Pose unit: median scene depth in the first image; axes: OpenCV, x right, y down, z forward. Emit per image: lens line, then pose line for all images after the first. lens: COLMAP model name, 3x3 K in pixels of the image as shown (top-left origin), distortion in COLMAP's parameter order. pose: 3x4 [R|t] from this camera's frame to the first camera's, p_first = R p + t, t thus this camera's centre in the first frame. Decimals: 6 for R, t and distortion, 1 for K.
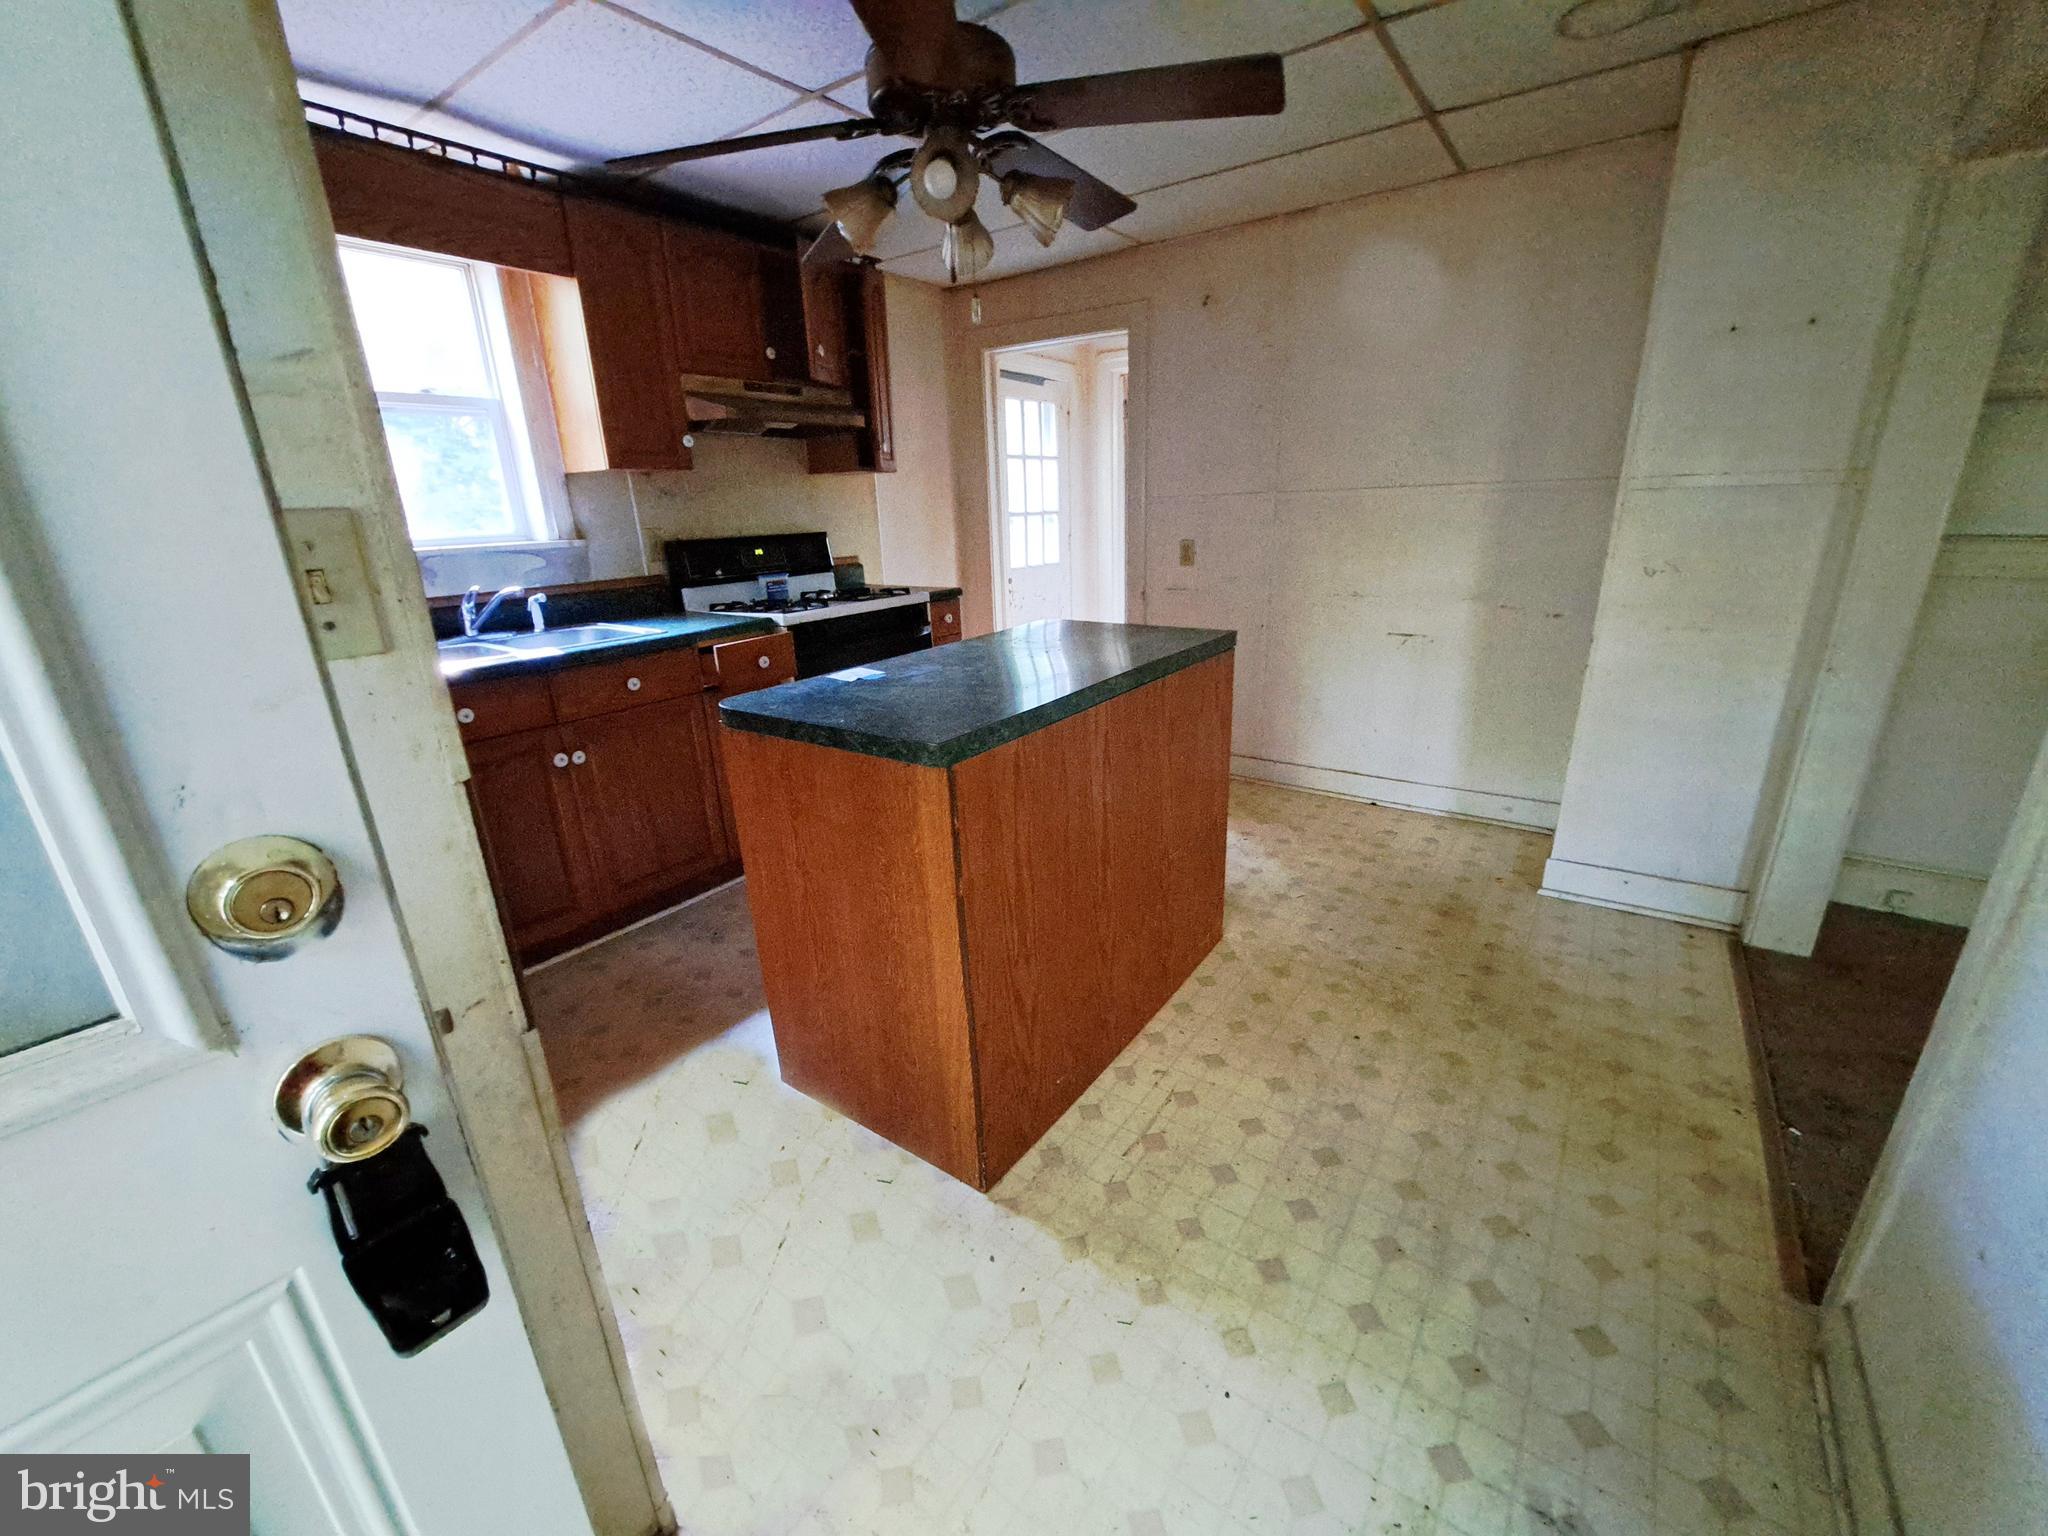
lens RADIAL K [[808.7, 0, 1024.0], [0, 808.7, 768.0], [0, 0, 1]] dist [-0.014404, -0.000190]
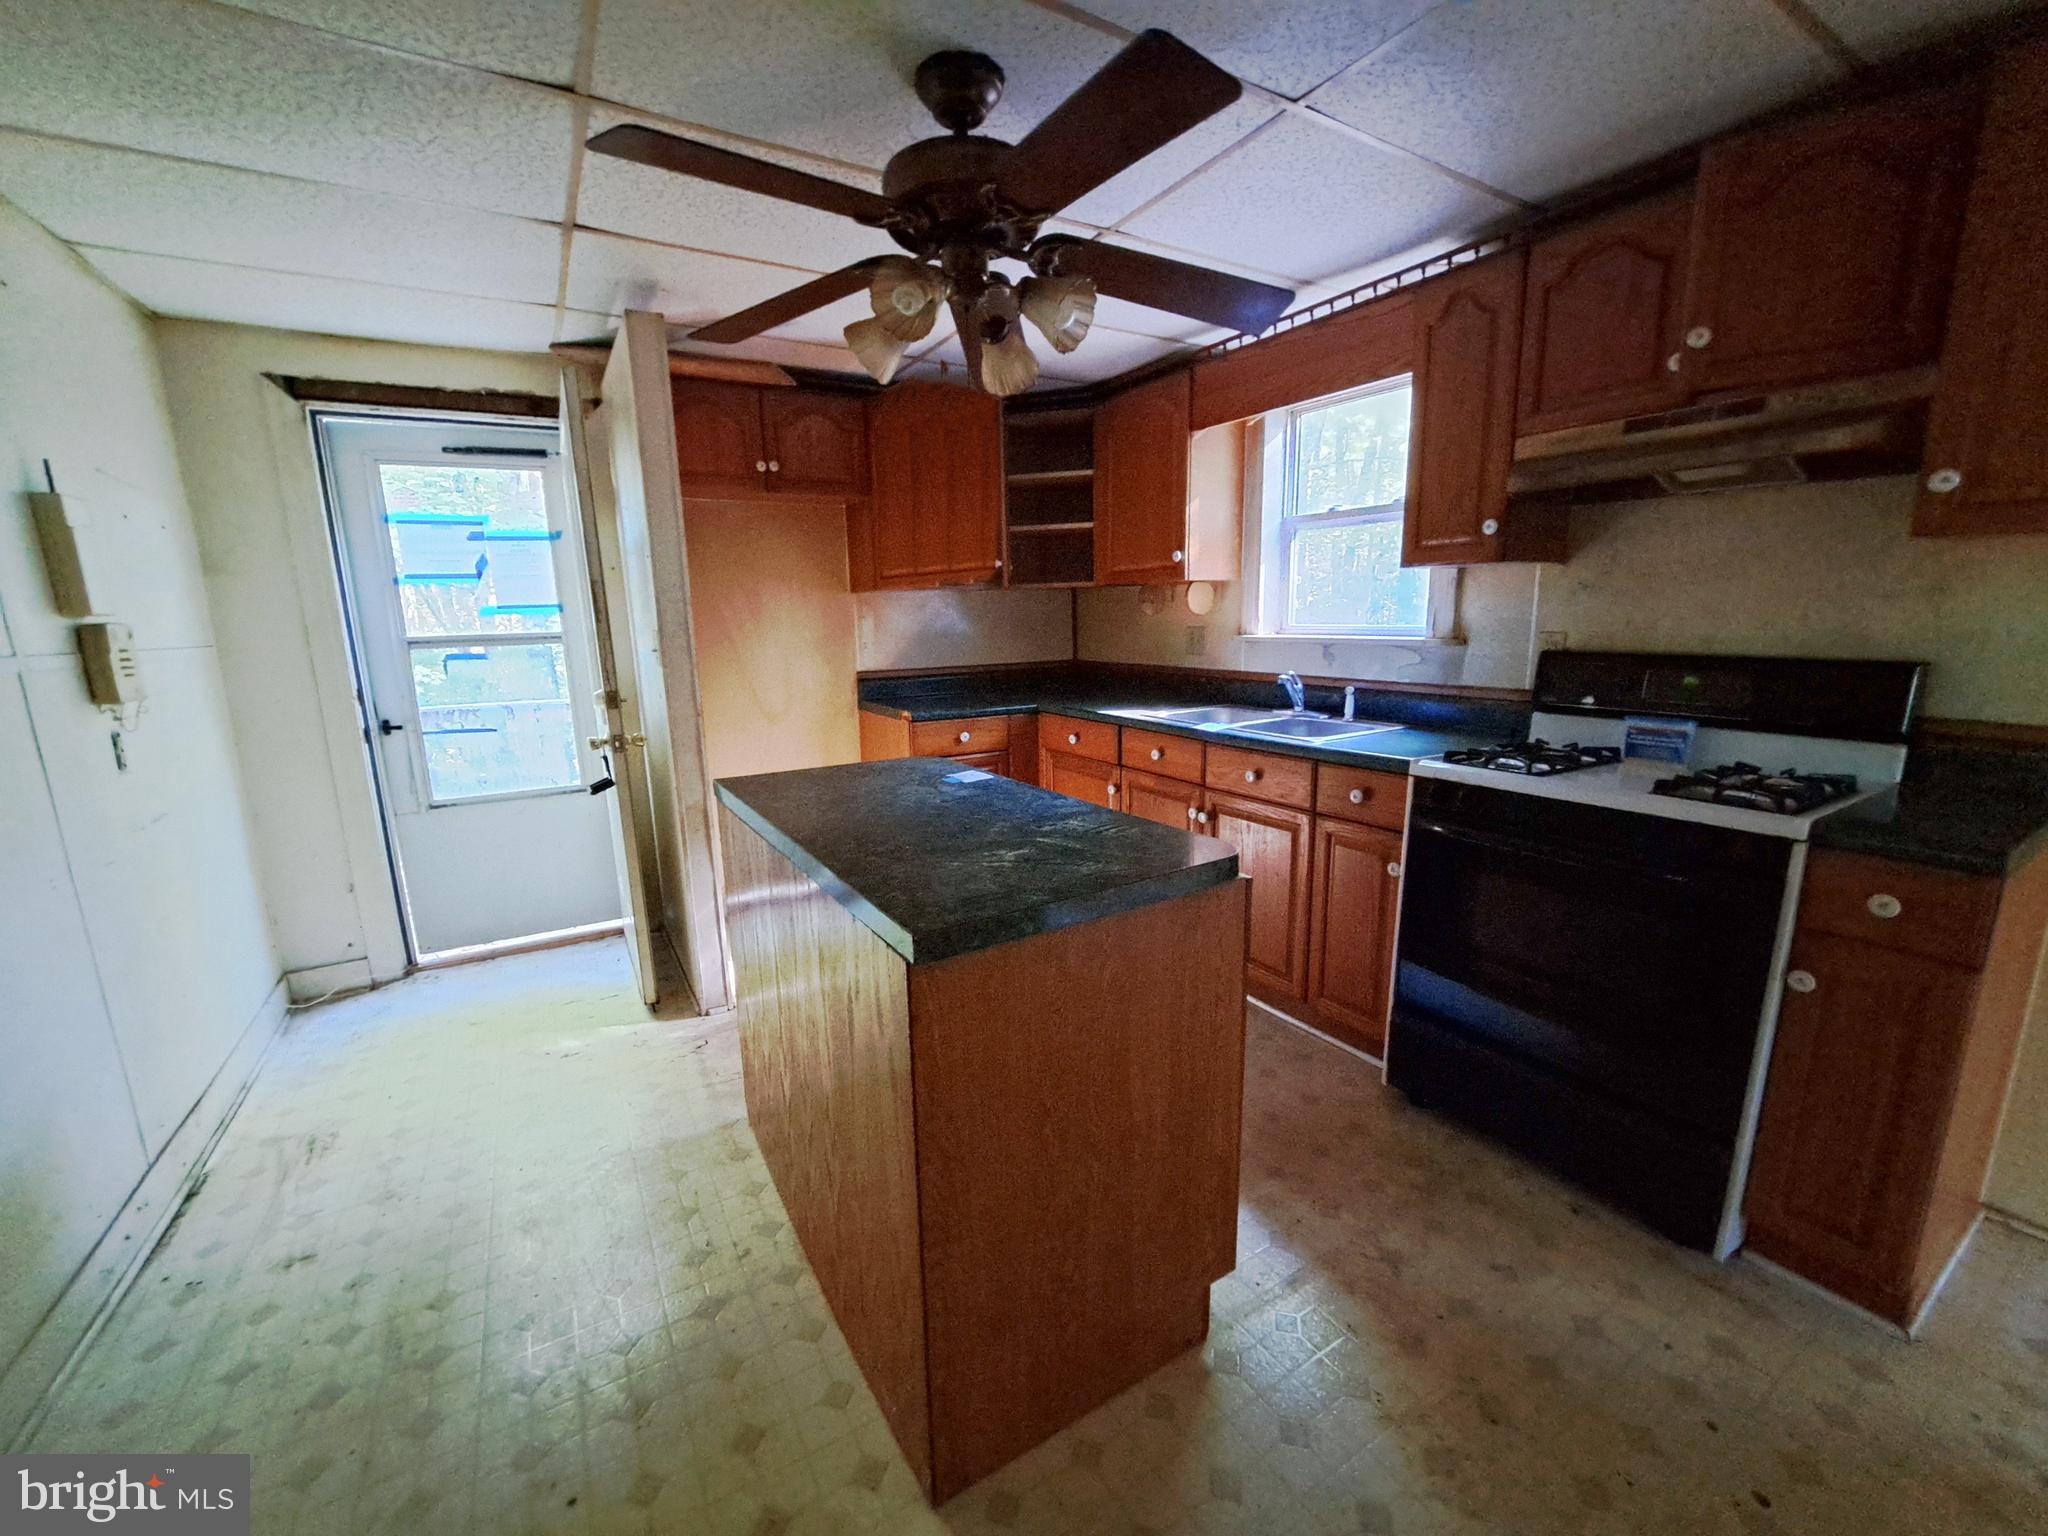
lens RADIAL K [[815.4, 0, 1024.0], [0, 815.4, 768.0], [0, 0, 1]] dist [-0.000059, -0.000241]
pose [[-0.388429, 0.221741, -0.894401, 0.590438], [-0.248742, 0.909353, 0.333474, -0.403879], [0.887271, 0.352006, -0.298063, 1.070421]]
